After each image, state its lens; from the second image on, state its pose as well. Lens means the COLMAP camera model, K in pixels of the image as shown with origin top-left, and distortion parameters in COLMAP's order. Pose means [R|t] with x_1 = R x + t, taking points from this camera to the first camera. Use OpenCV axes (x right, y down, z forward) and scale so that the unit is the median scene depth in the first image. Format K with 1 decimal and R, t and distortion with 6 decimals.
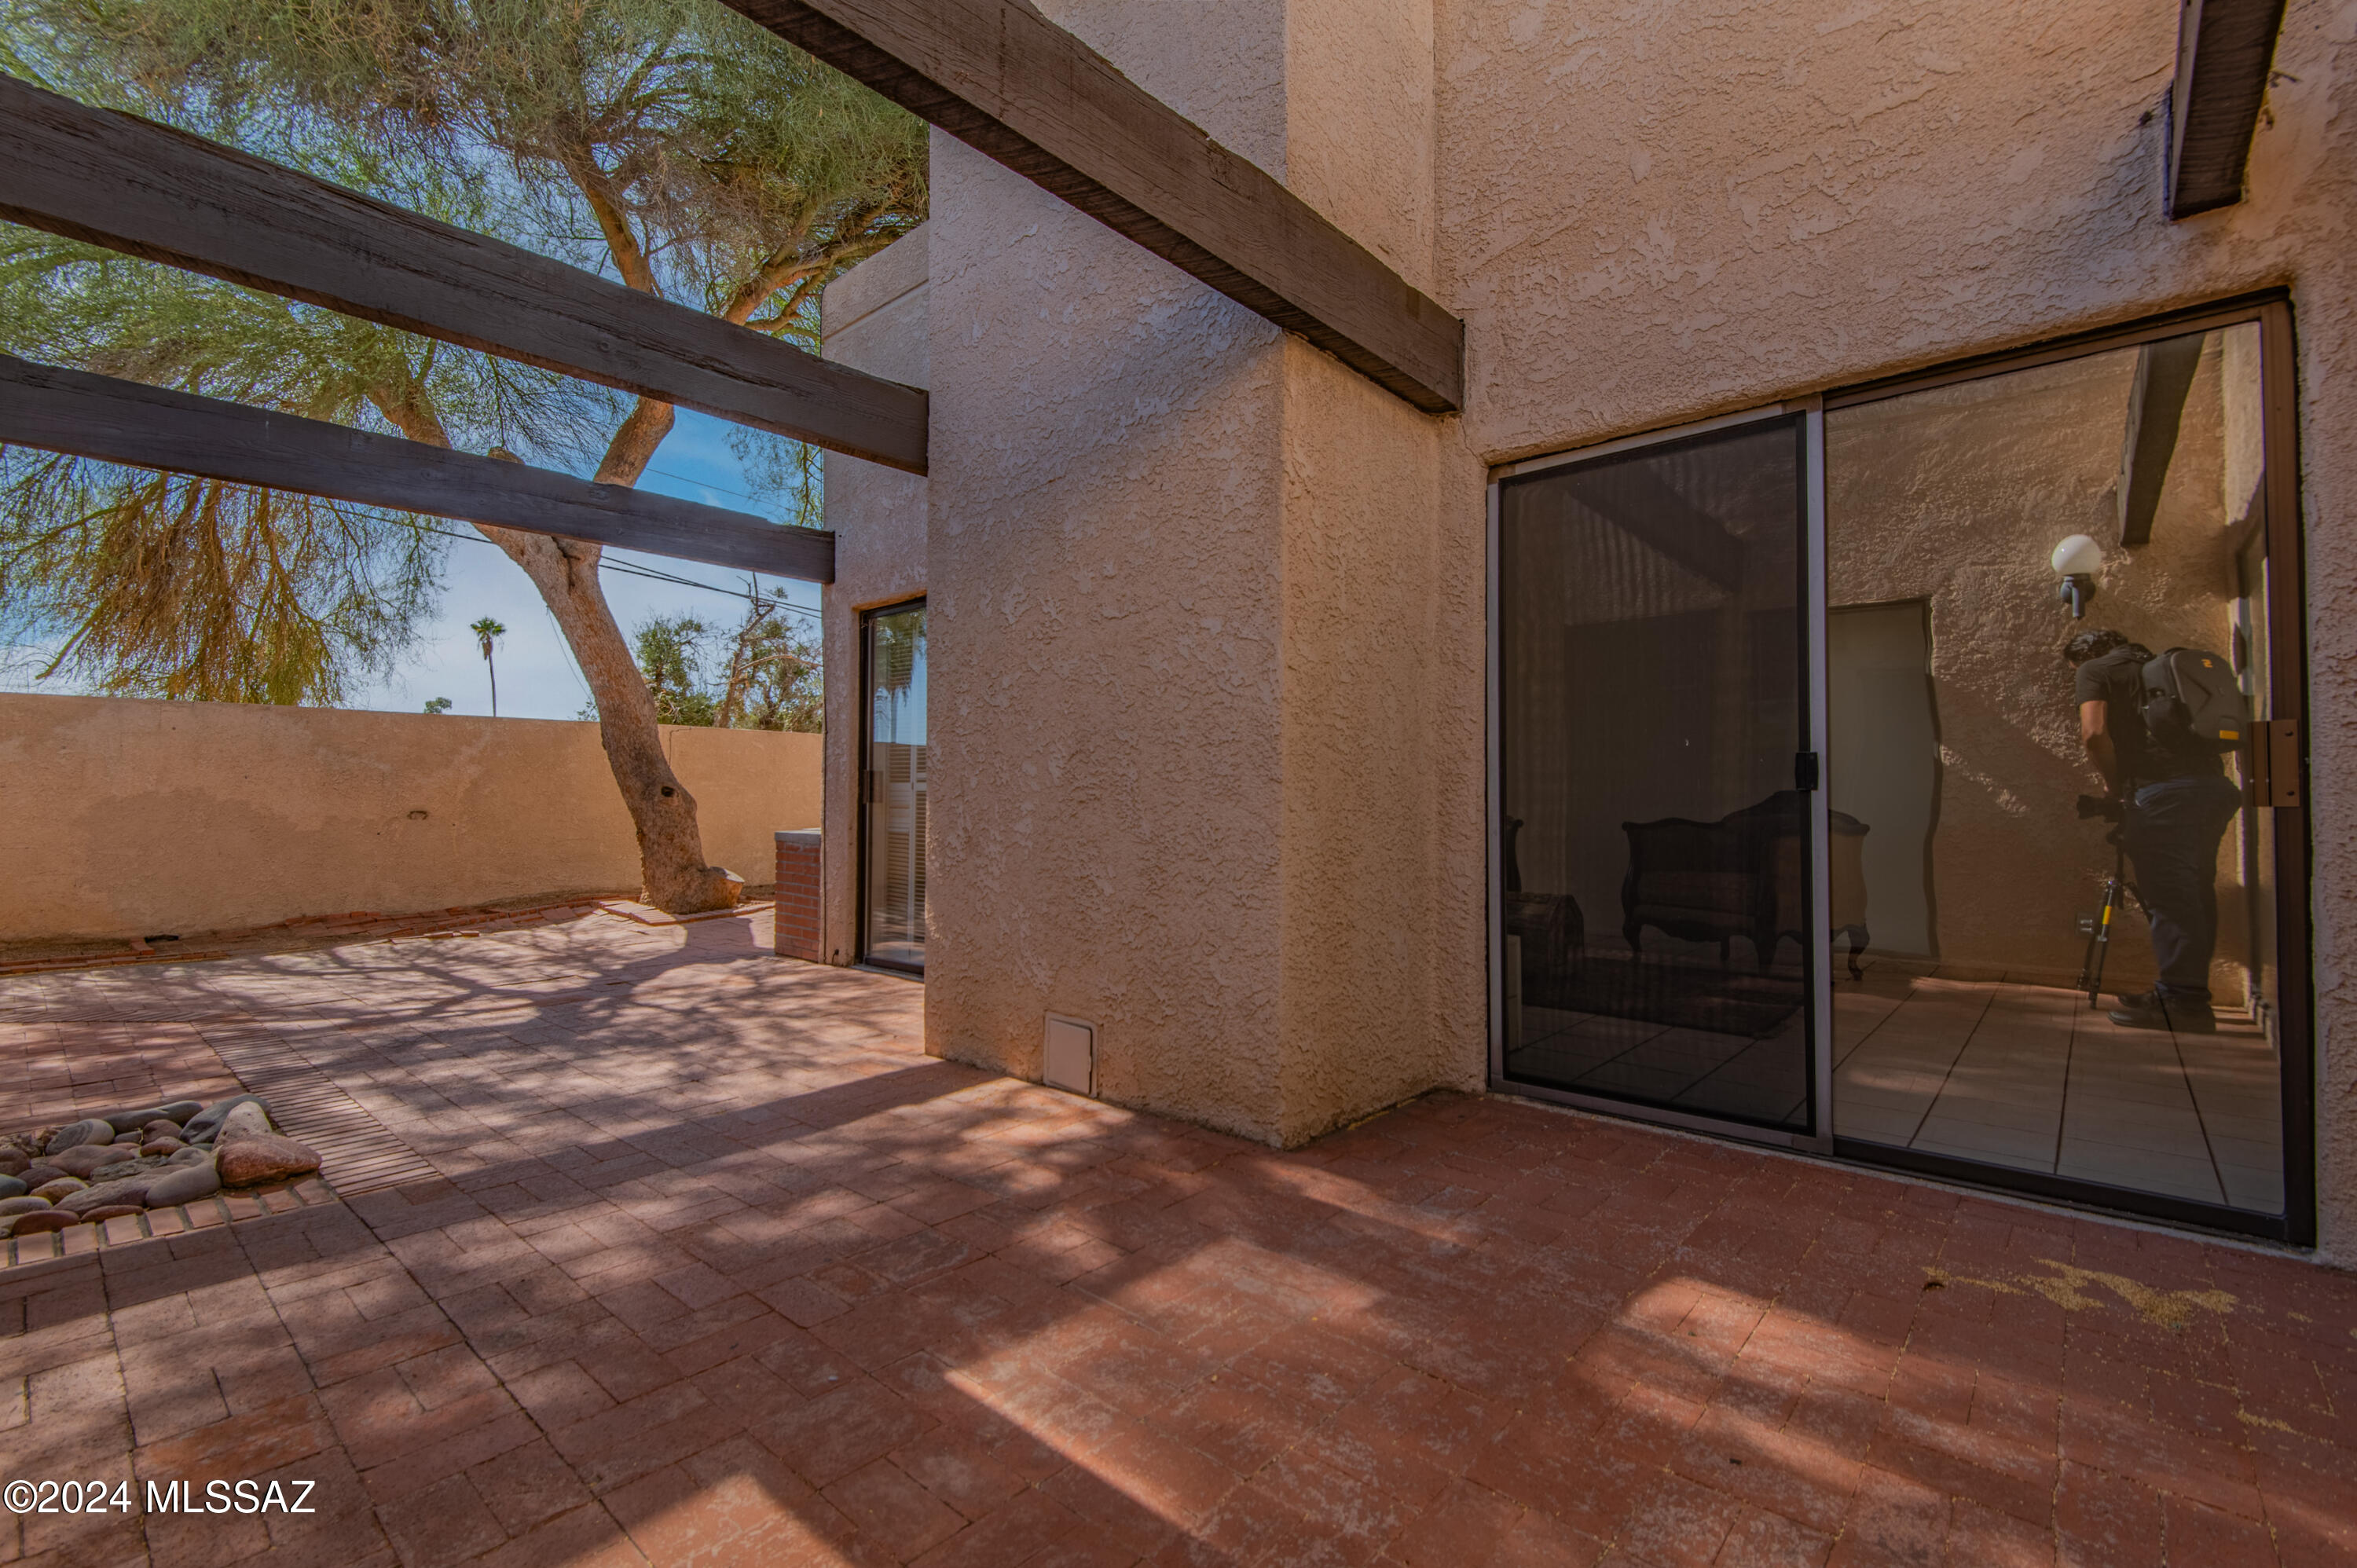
lens RADIAL K [[1057.0, 0, 1154.1], [0, 1057.0, 788.3], [0, 0, 1]] dist [-0.002251, -0.006357]
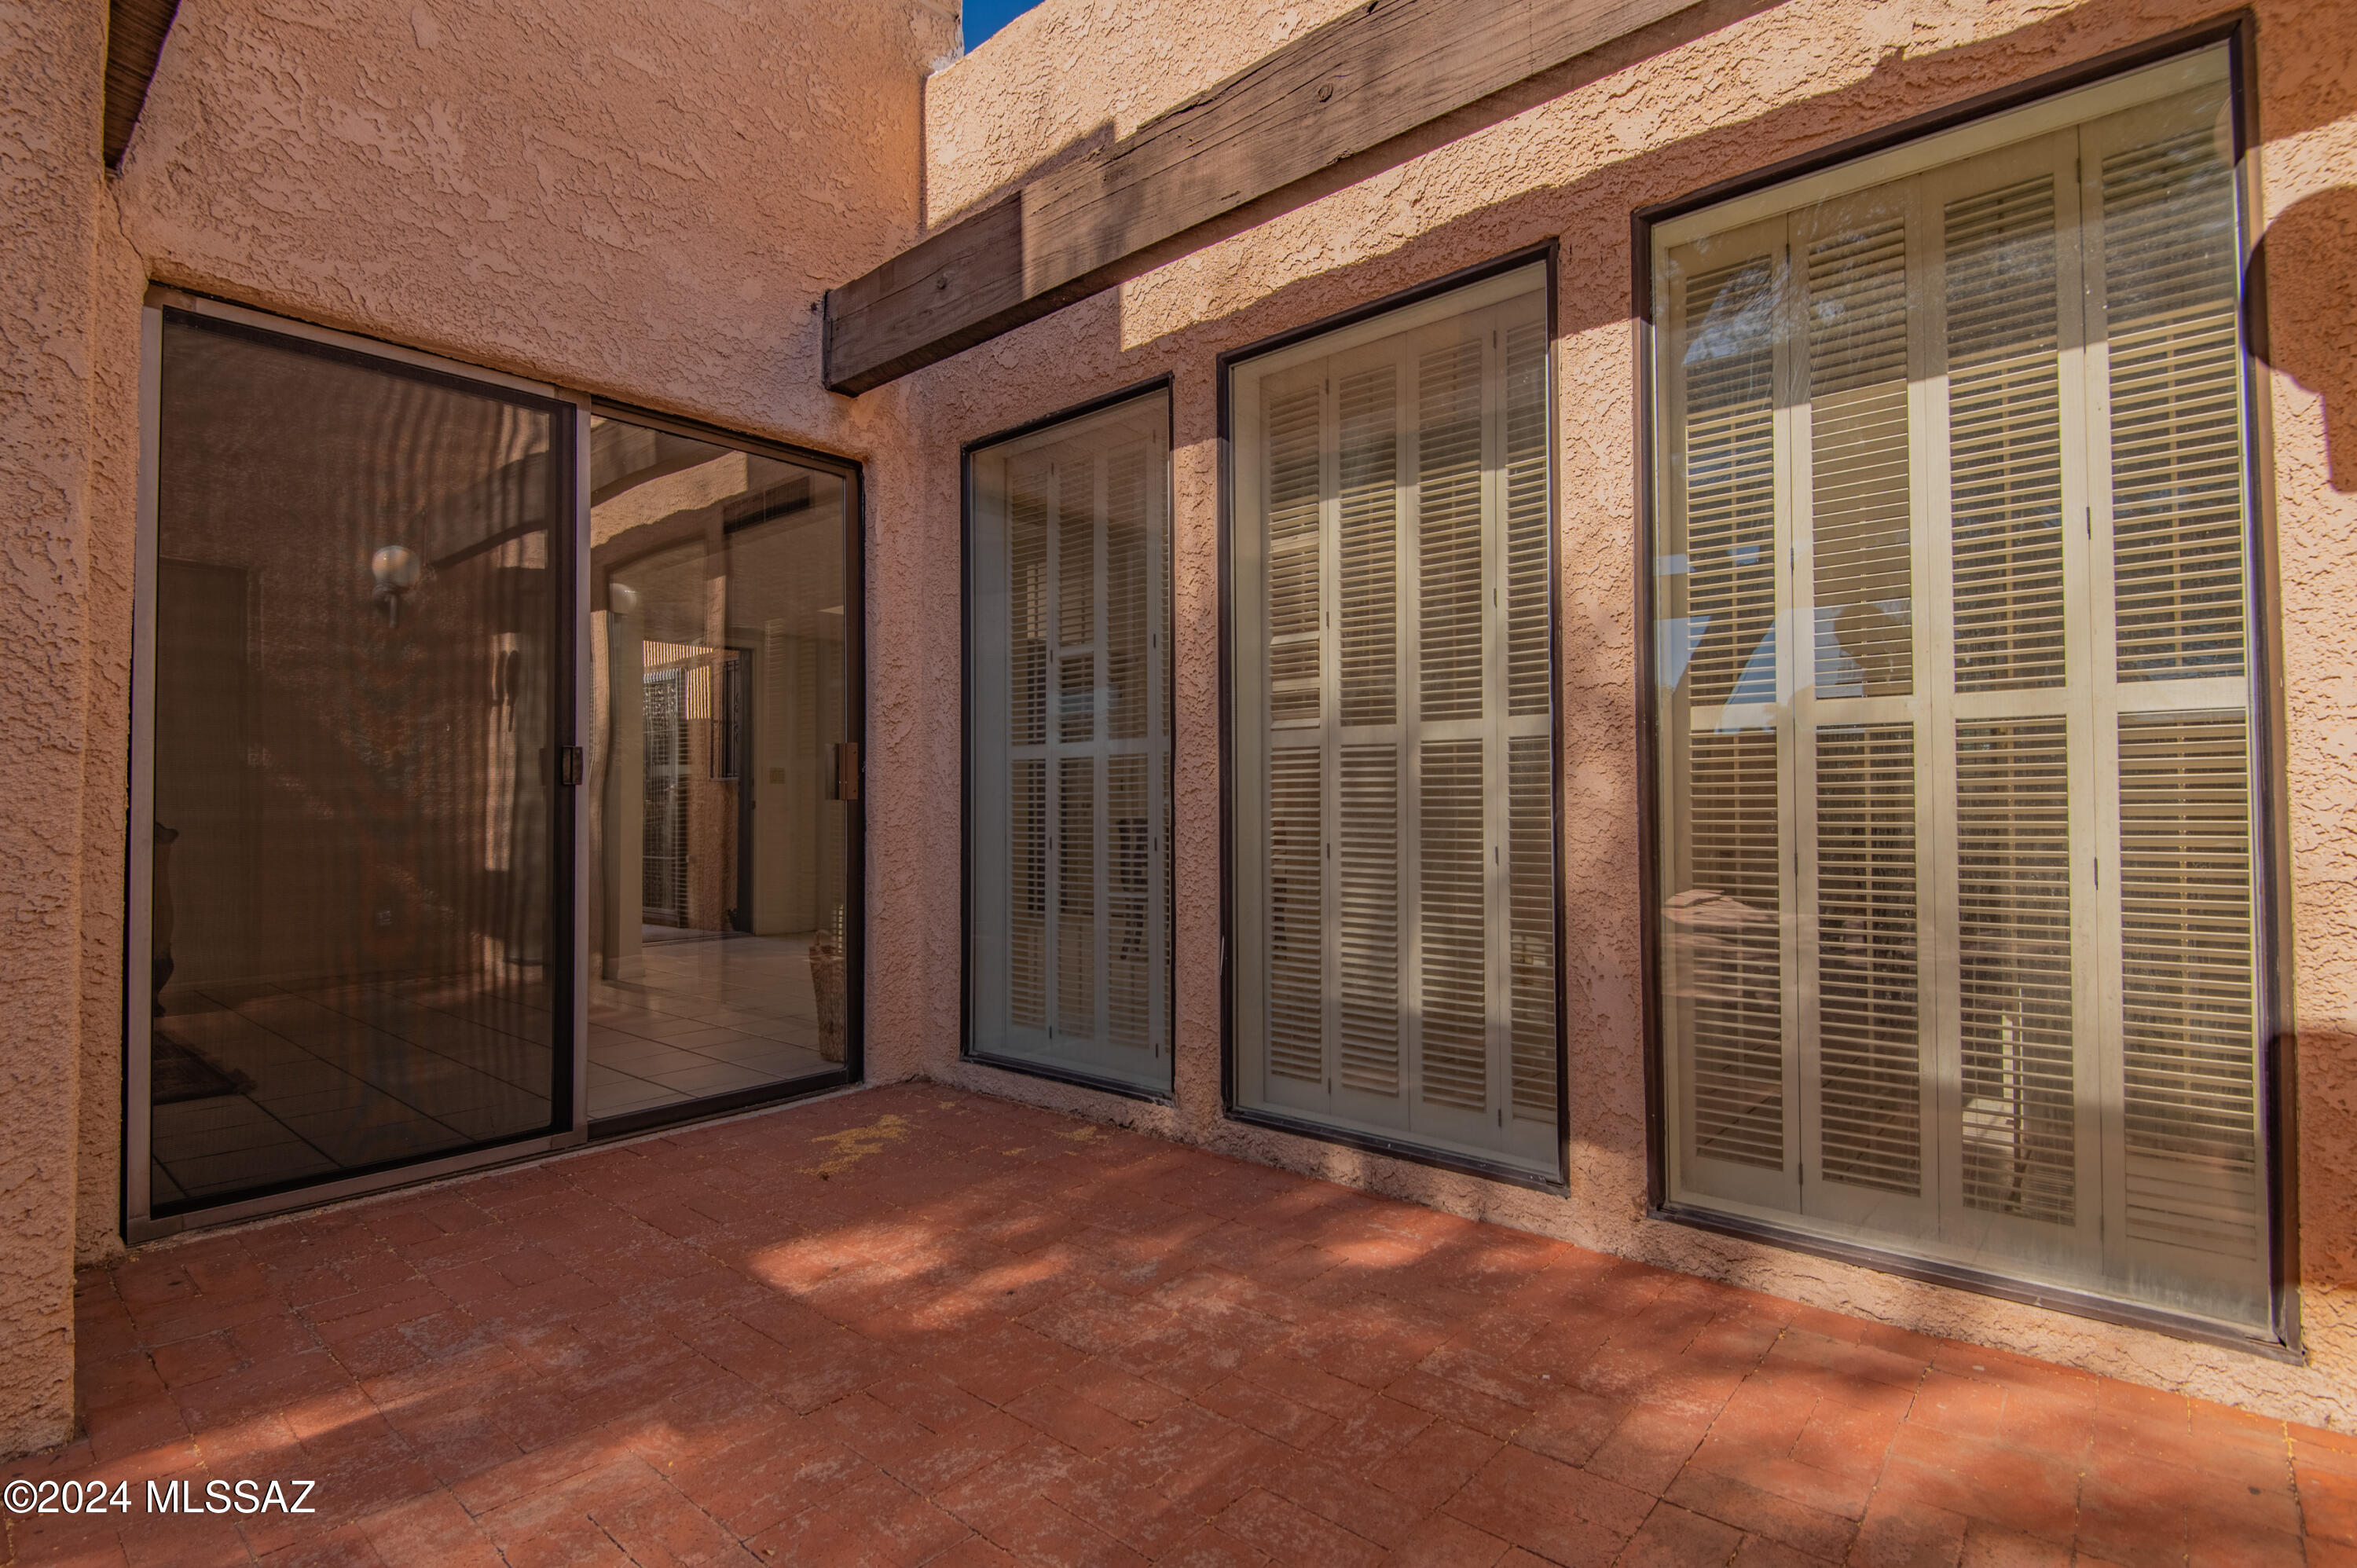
lens RADIAL K [[1160.7, 0, 1176.5], [0, 1160.7, 788.5], [0, 0, 1]] dist [-0.017158, -0.002637]
pose [[-0.067171, 0.012490, 0.997663, -0.446216], [-0.004776, 0.999906, -0.012840, 0.015468], [-0.997730, -0.005627, -0.067105, 0.440956]]
